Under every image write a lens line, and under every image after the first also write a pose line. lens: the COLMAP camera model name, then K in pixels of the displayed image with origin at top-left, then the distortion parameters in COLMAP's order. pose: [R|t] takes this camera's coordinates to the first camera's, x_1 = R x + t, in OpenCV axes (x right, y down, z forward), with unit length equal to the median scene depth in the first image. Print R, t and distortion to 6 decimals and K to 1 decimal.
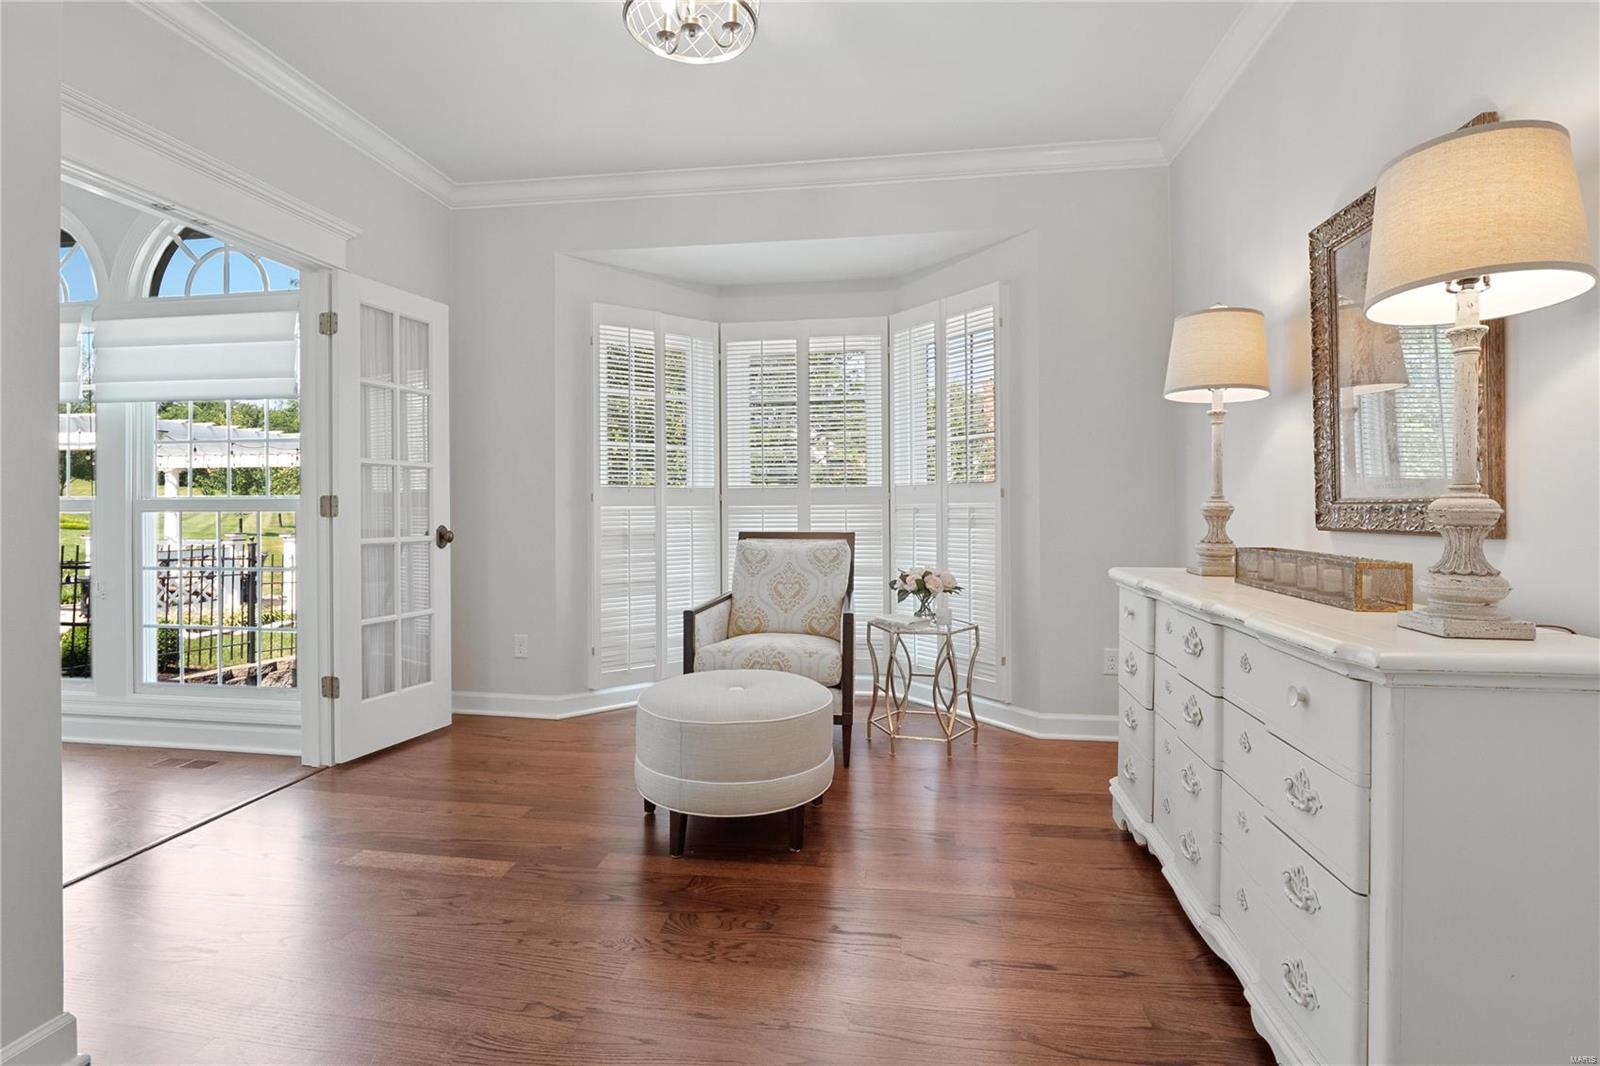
lens RADIAL K [[748.2, 0, 800.0], [0, 748.2, 533.0], [0, 0, 1]] dist [0.001528, 0.000003]
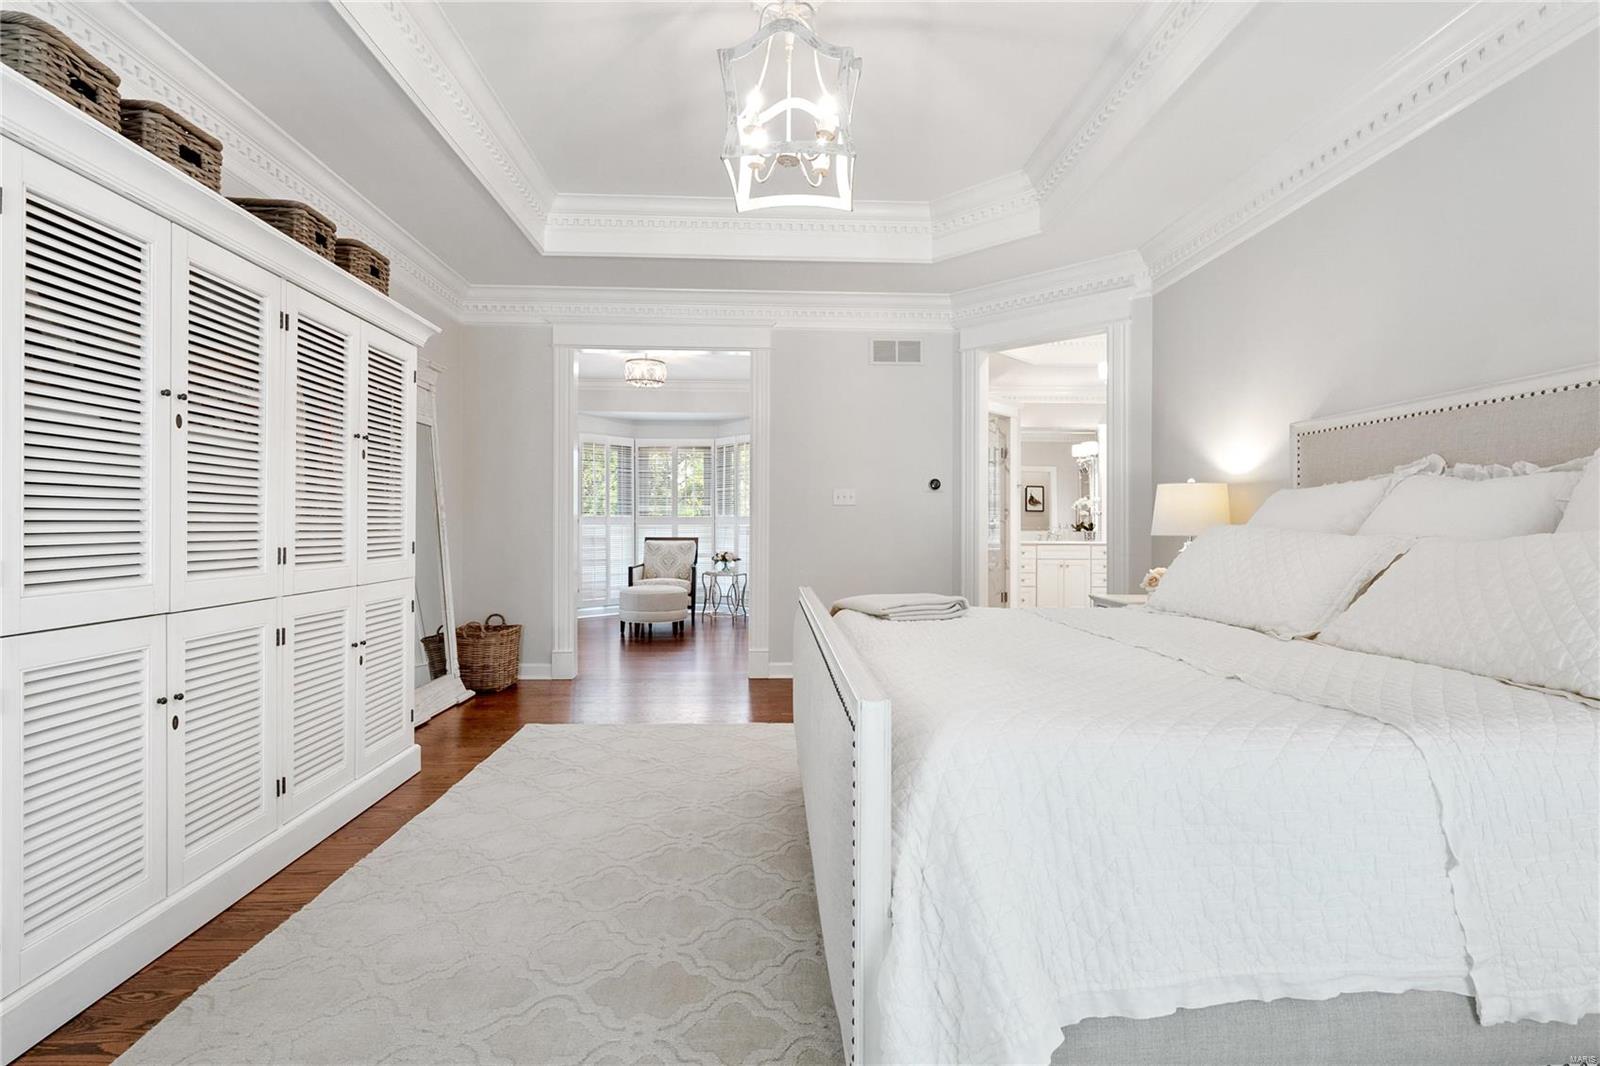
lens RADIAL K [[748.2, 0, 800.0], [0, 748.2, 533.0], [0, 0, 1]] dist [0.001528, 0.000003]
pose [[0.982006, 0.003894, 0.188809, -0.055100], [0.000887, 0.999681, -0.025233, 0.046685], [-0.188847, 0.024947, 0.981690, -1.374875]]
